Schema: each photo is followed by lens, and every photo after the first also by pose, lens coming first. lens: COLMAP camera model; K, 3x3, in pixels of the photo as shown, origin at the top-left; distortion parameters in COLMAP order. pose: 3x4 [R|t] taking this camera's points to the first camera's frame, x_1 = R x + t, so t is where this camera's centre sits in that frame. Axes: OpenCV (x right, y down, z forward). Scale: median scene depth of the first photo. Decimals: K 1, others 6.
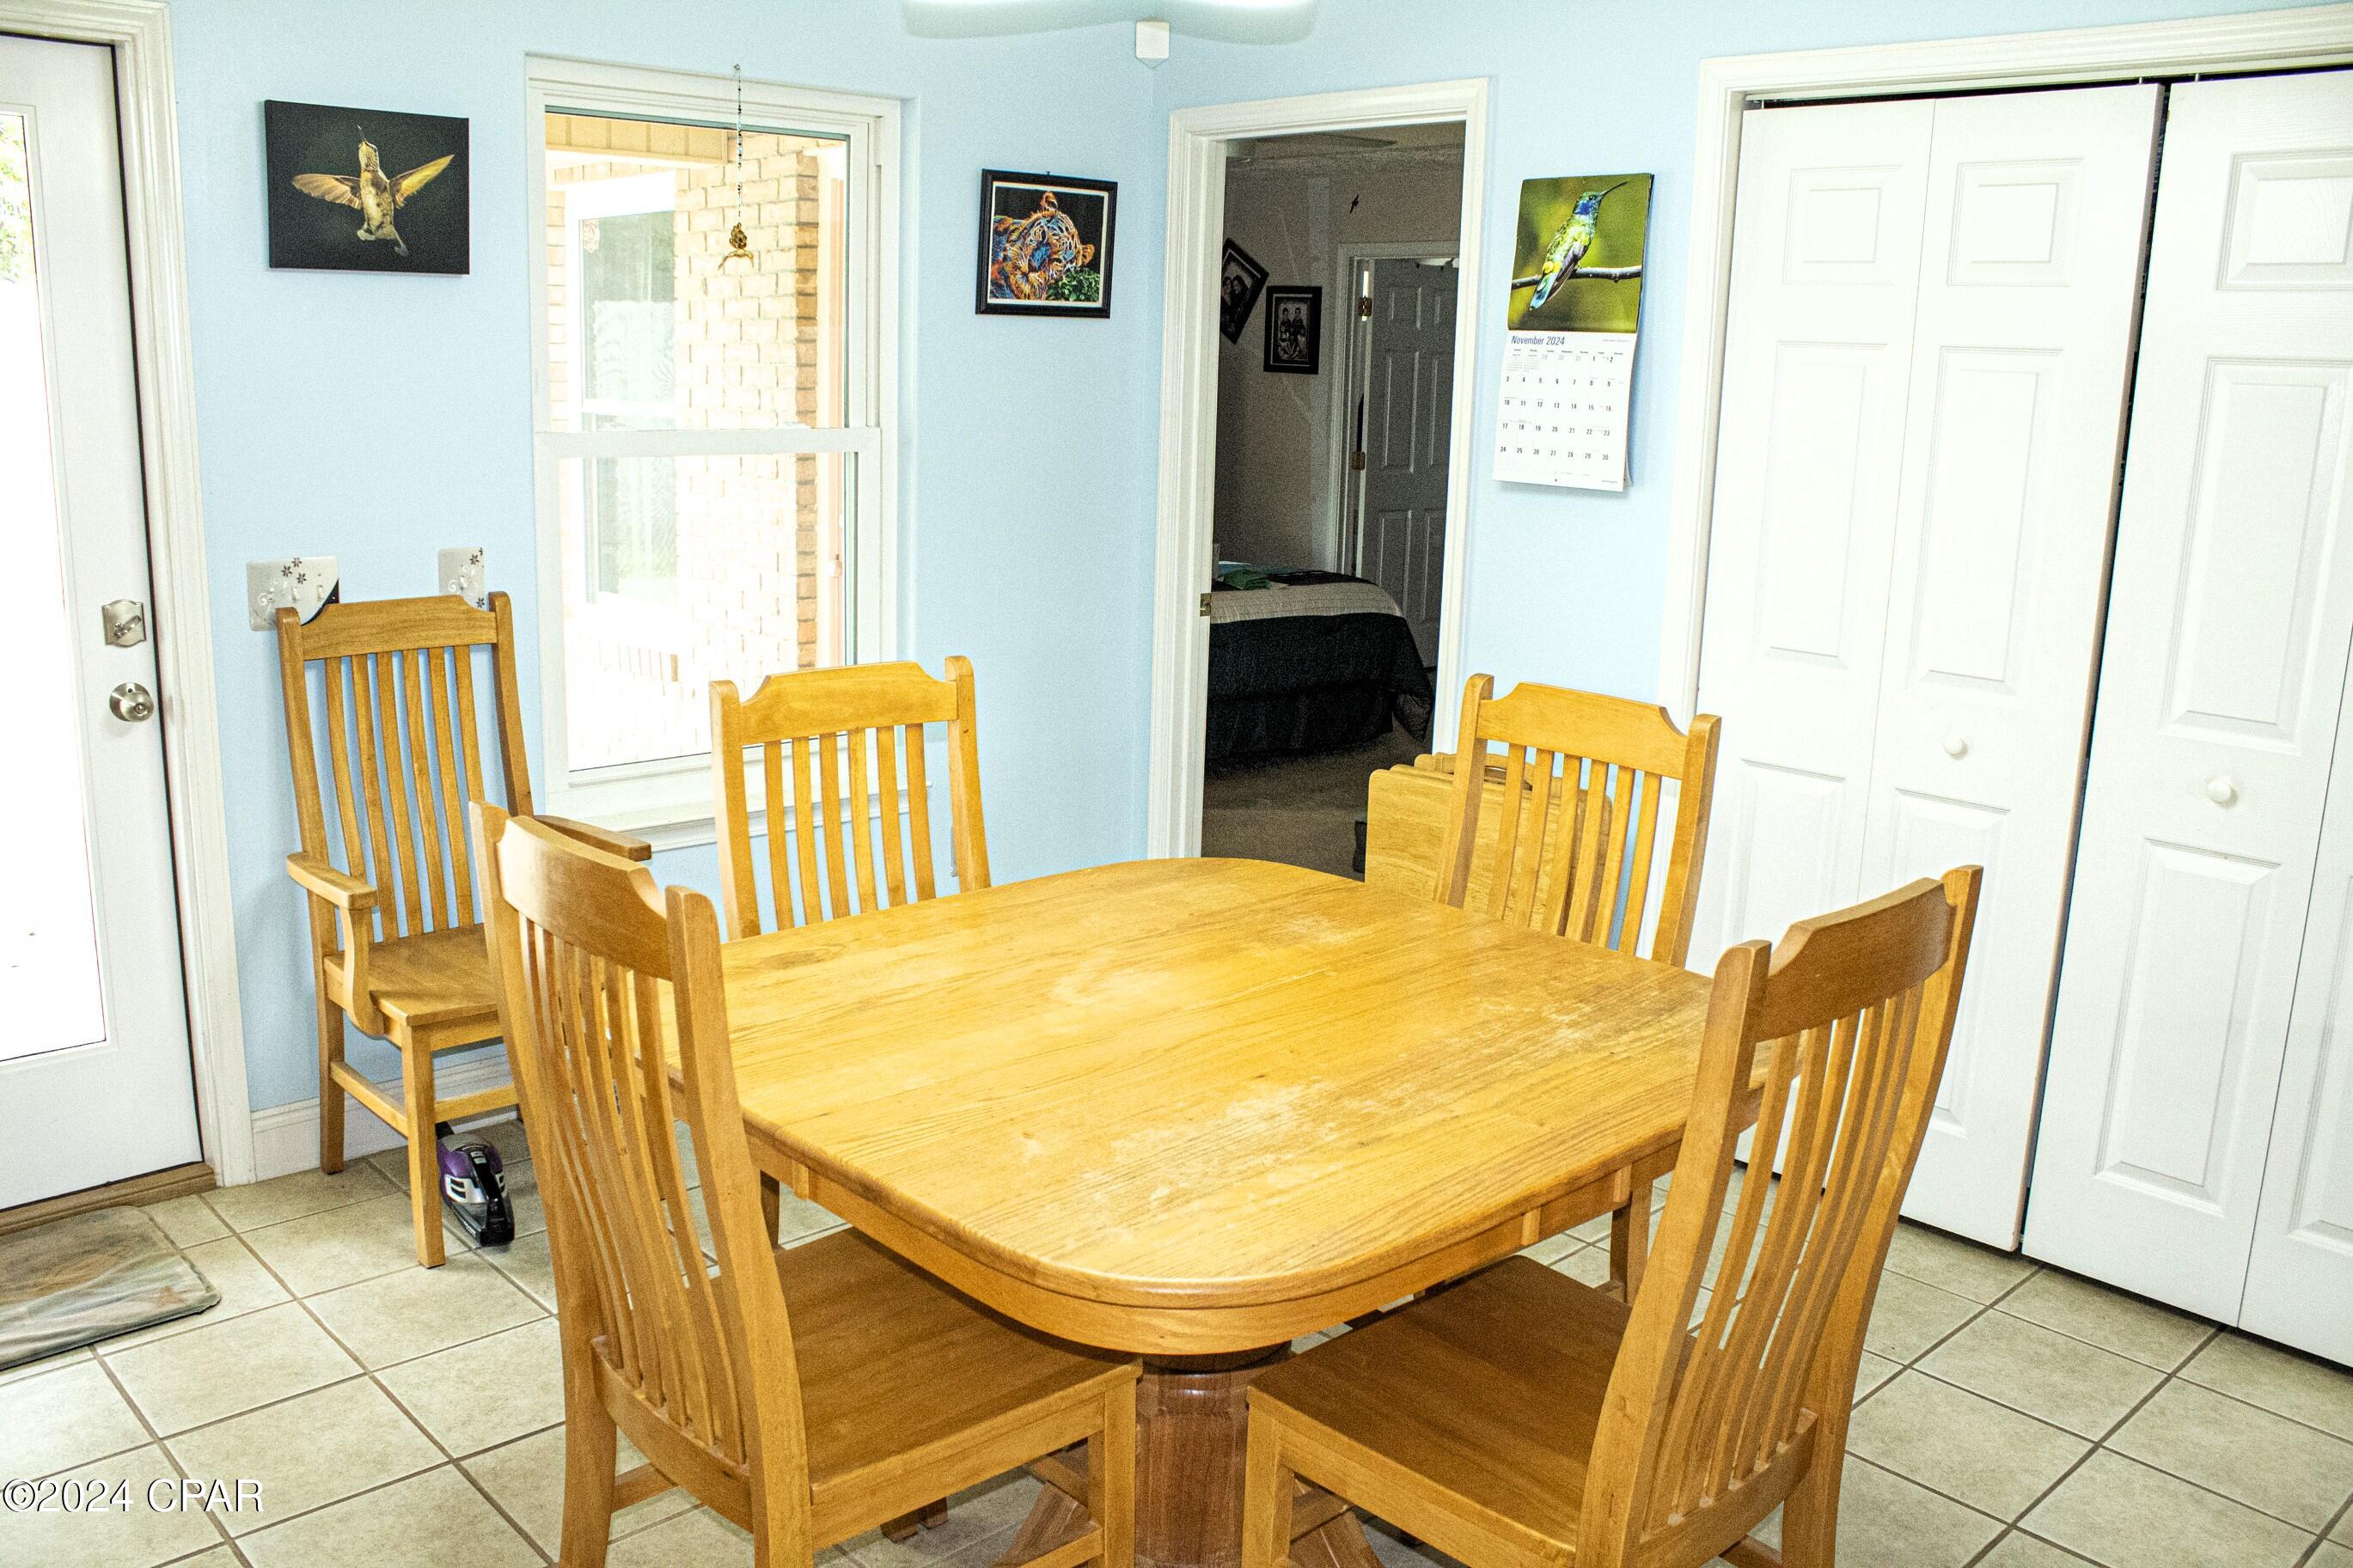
lens RADIAL K [[1948.1, 0, 1162.4], [0, 1948.1, 778.9], [0, 0, 1]] dist [-0.168732, 0.149722]
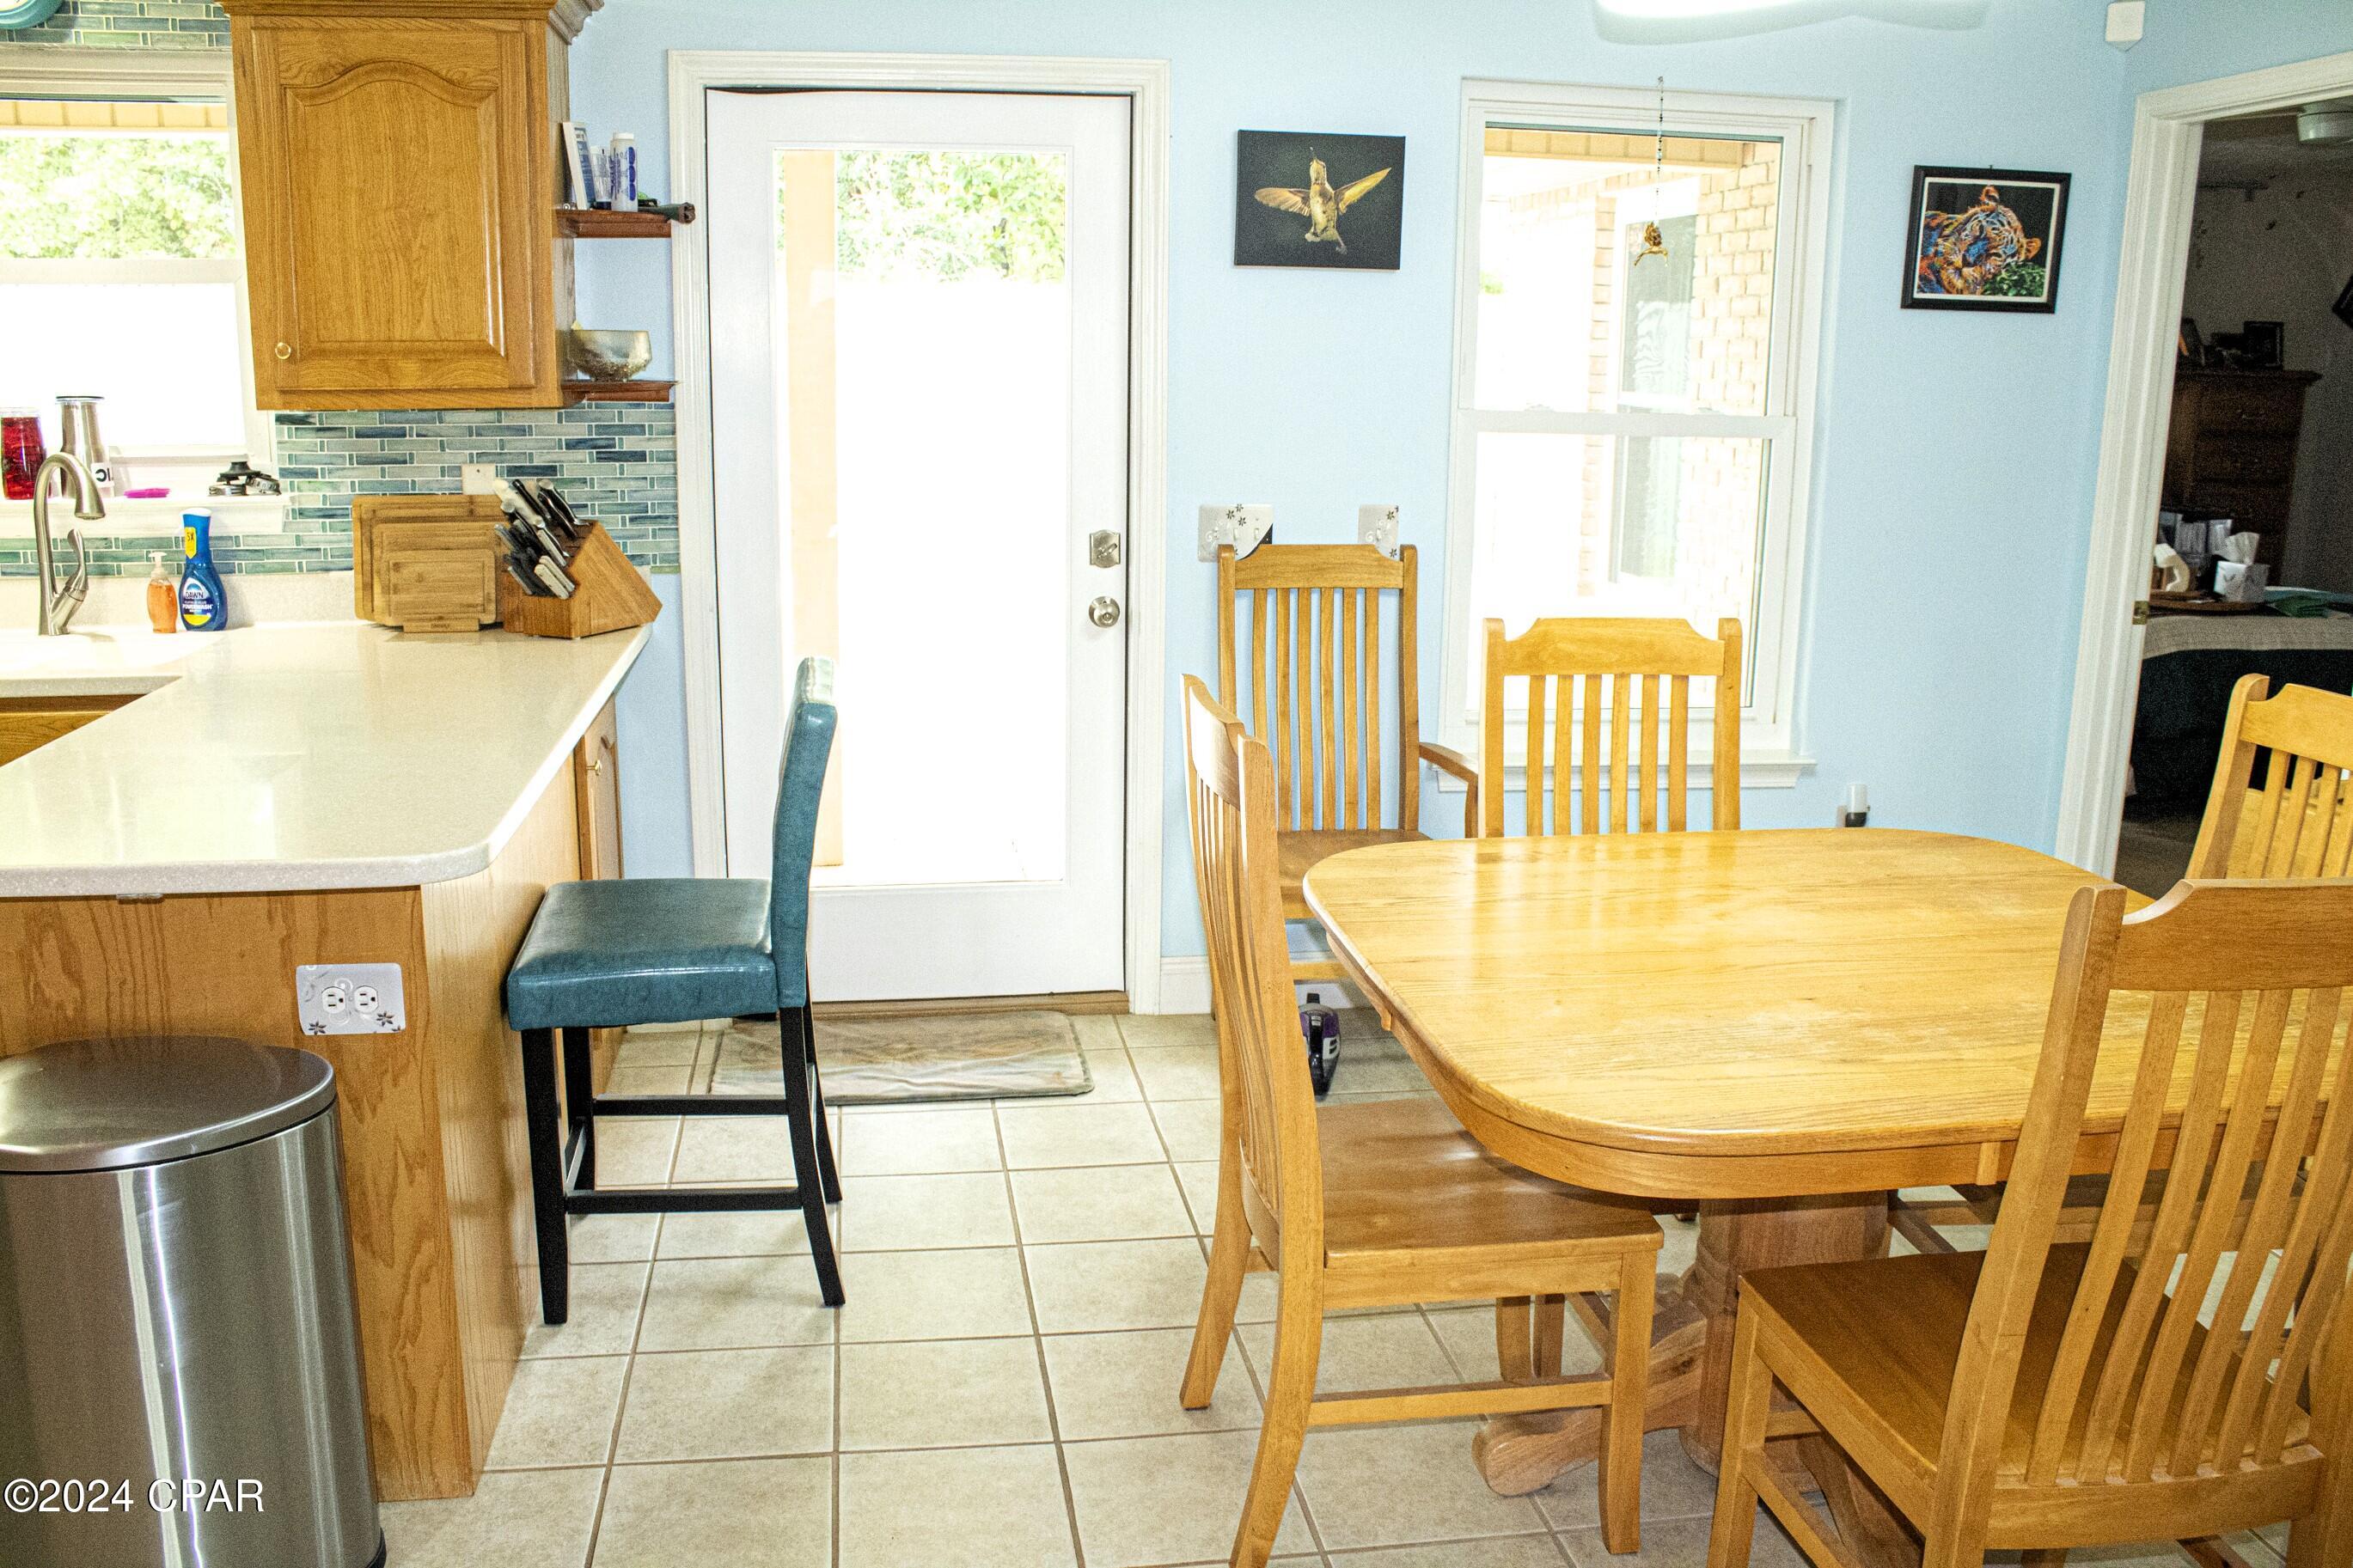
lens RADIAL K [[1948.1, 0, 1165.2], [0, 1948.1, 776.7], [0, 0, 1]] dist [-0.168732, 0.149722]
pose [[0.826157, 0.108669, -0.552861, 0.187705], [-0.111455, 0.993355, 0.028700, 0.023303], [0.552306, 0.037908, 0.832779, -0.047421]]
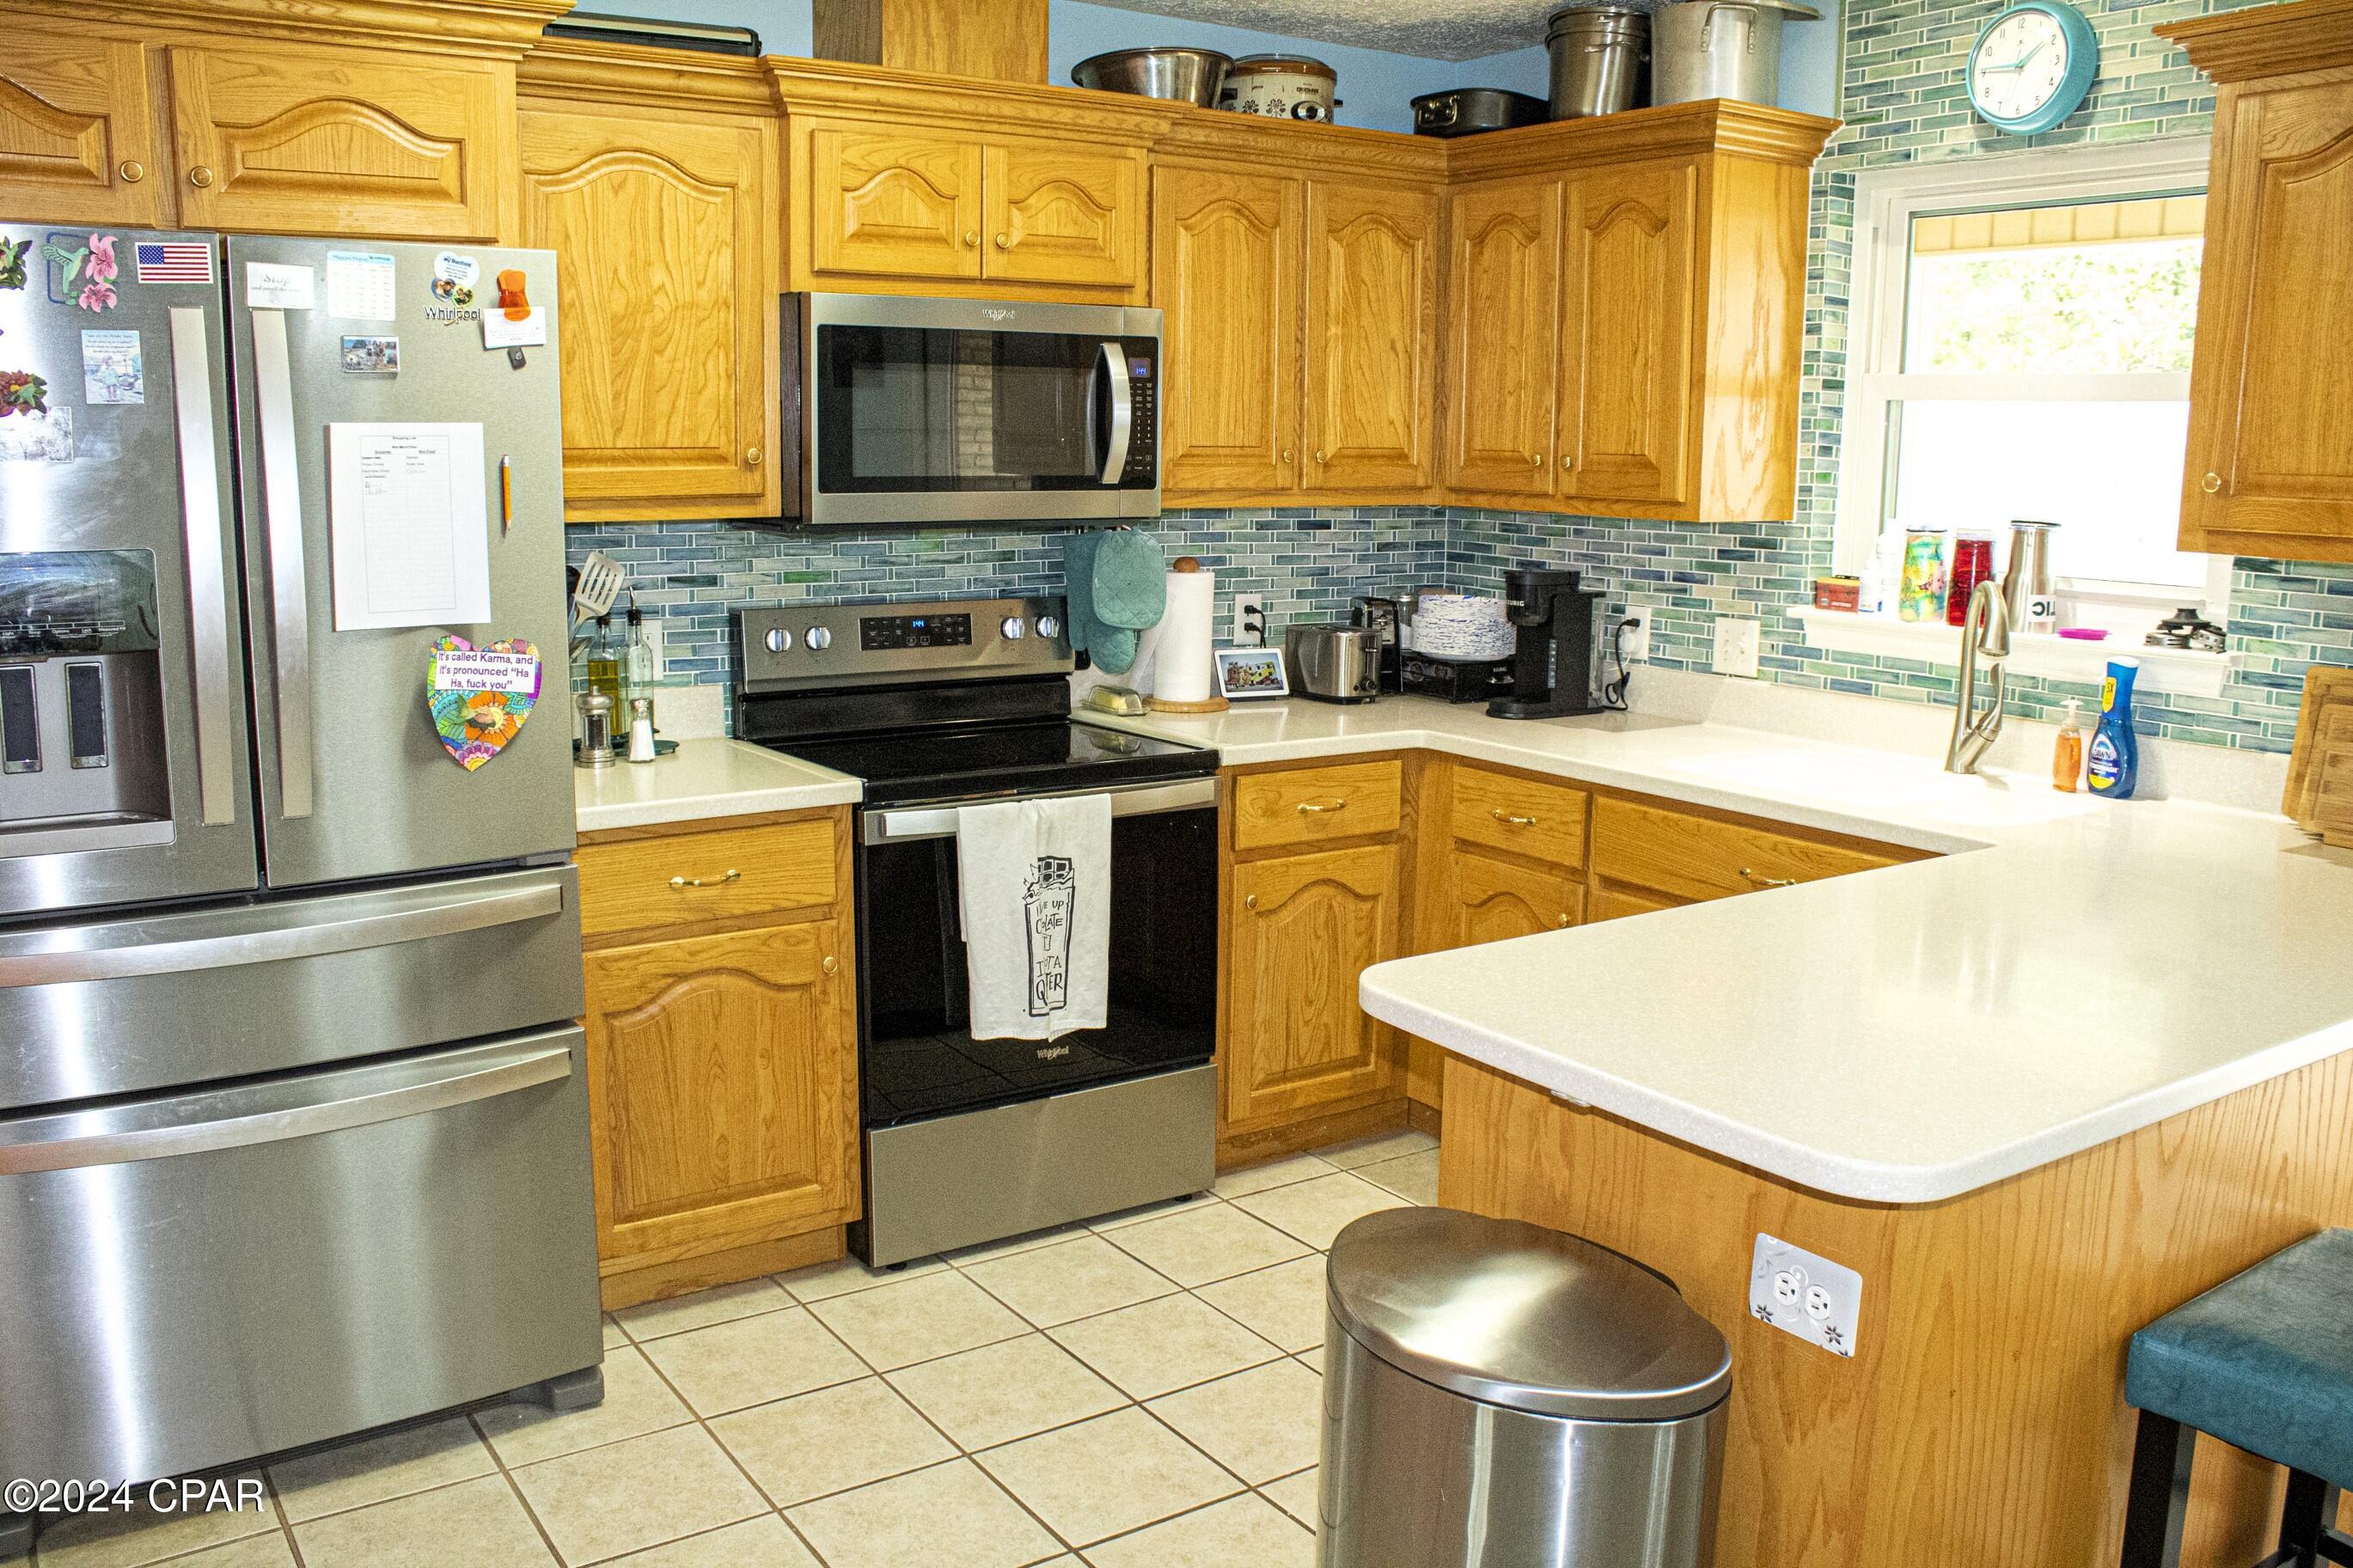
lens RADIAL K [[1948.1, 0, 1162.6], [0, 1948.1, 778.2], [0, 0, 1]] dist [-0.168732, 0.149722]
pose [[-0.159732, 0.148134, -0.975983, 0.121948], [-0.224763, 0.957251, 0.182076, -0.038630], [0.961232, 0.248448, -0.119608, 0.190388]]
